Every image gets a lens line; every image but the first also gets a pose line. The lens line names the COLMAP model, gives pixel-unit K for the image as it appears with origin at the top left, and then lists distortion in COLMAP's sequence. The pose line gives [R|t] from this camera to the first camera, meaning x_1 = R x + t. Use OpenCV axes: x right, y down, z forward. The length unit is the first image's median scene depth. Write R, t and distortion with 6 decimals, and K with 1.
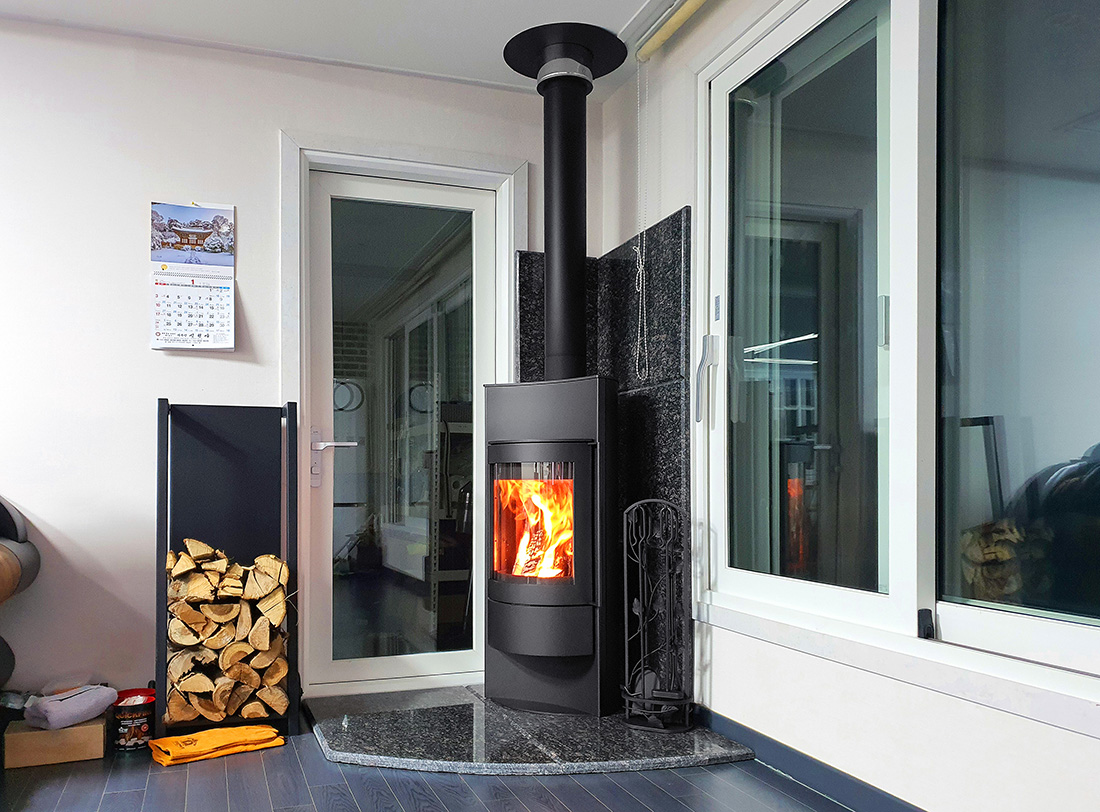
lens RADIAL K [[899.2, 0, 550.2], [0, 899.2, 465.9], [0, 0, 1]] dist [0.015641, 0.010648]
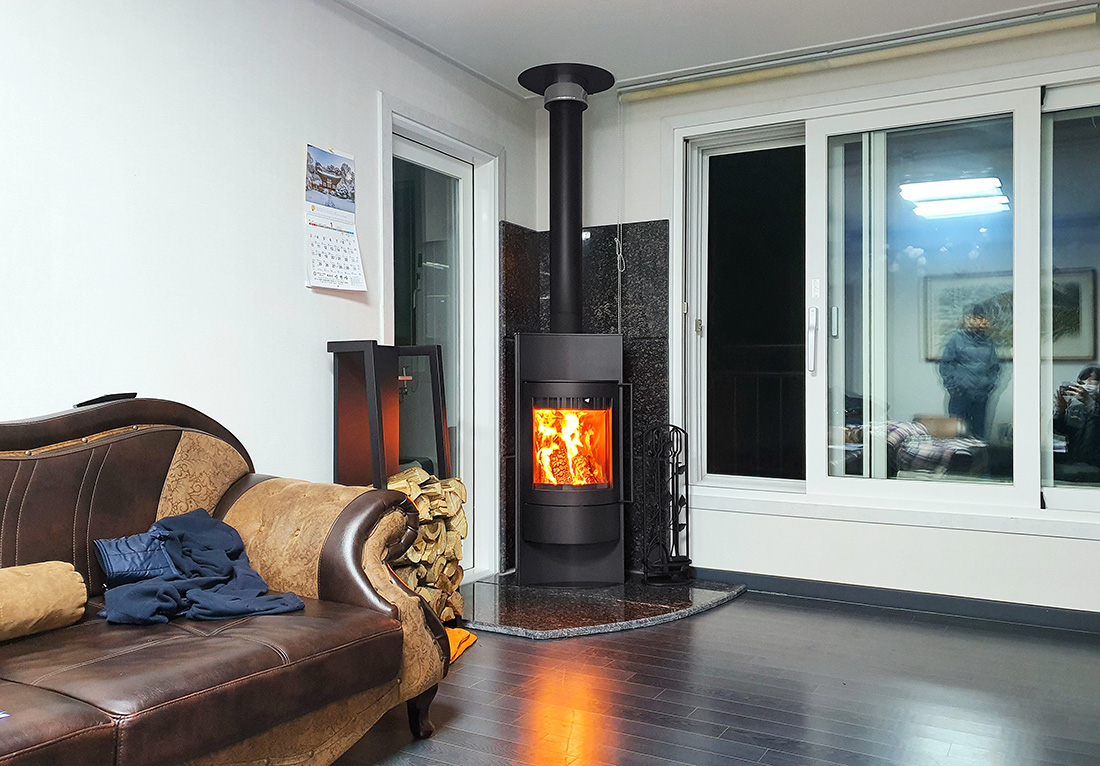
lens RADIAL K [[921.6, 0, 486.4], [0, 921.6, 379.3], [0, 0, 1]] dist [0.071093, 0.000869]
pose [[0.757733, 0.011519, 0.652463, -1.061099], [-0.009383, 0.999933, -0.006756, -0.020763], [-0.652497, -0.001003, 0.757791, 0.074858]]
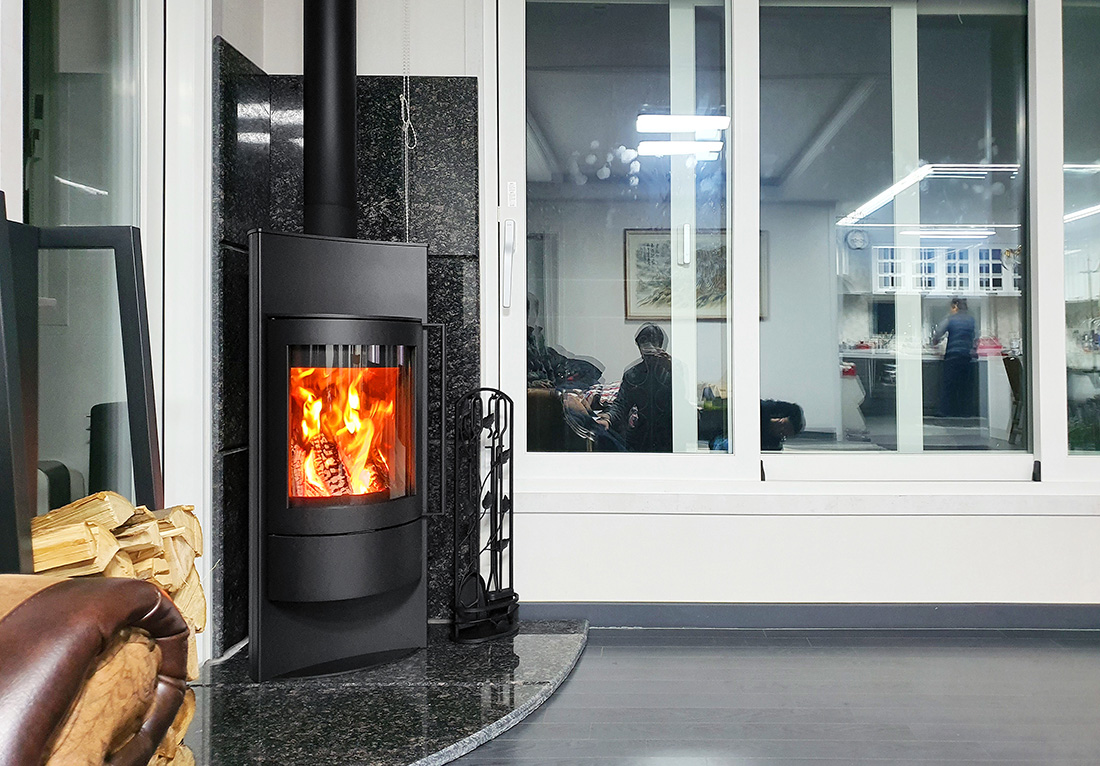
lens RADIAL K [[952.1, 0, 550.3], [0, 952.1, 346.2], [0, 0, 1]] dist [0.079040, -0.197759]
pose [[0.368933, 0.018561, 0.929271, -0.769052], [0.003661, 0.999764, -0.021423, 0.016647], [-0.929449, 0.011305, 0.368778, 0.584194]]
